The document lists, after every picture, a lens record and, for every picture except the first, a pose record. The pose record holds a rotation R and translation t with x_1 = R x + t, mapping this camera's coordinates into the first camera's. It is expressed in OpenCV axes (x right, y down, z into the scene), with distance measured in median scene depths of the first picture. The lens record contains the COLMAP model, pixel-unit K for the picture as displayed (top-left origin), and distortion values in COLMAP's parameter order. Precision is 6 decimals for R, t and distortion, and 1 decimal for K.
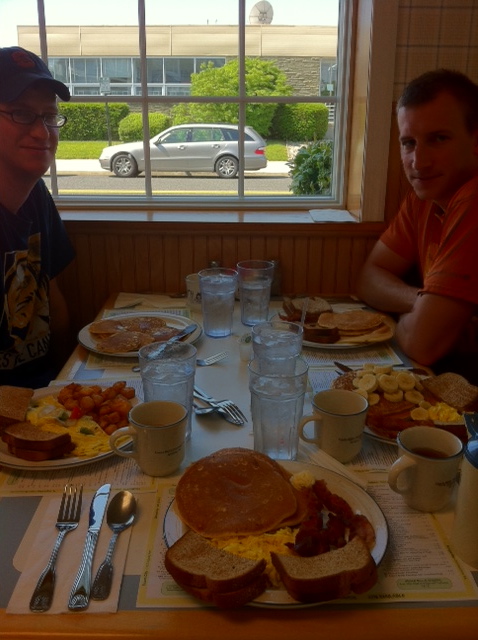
lens RADIAL K [[607.4, 0, 239.0], [0, 607.4, 320.0], [0, 0, 1]] dist [0.067226, -0.244292]
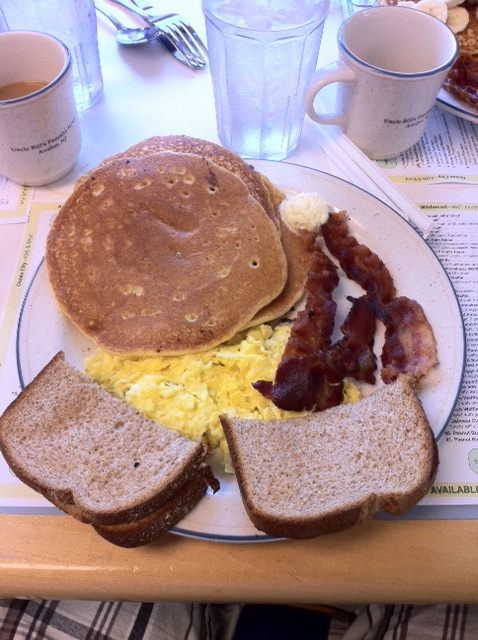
lens RADIAL K [[607.4, 0, 239.0], [0, 607.4, 320.0], [0, 0, 1]] dist [0.067226, -0.244292]
pose [[0.999794, 0.017593, -0.010091, 0.059171], [-0.007598, 0.786198, 0.617929, 0.019872], [0.018805, -0.617725, 0.786169, 0.563344]]
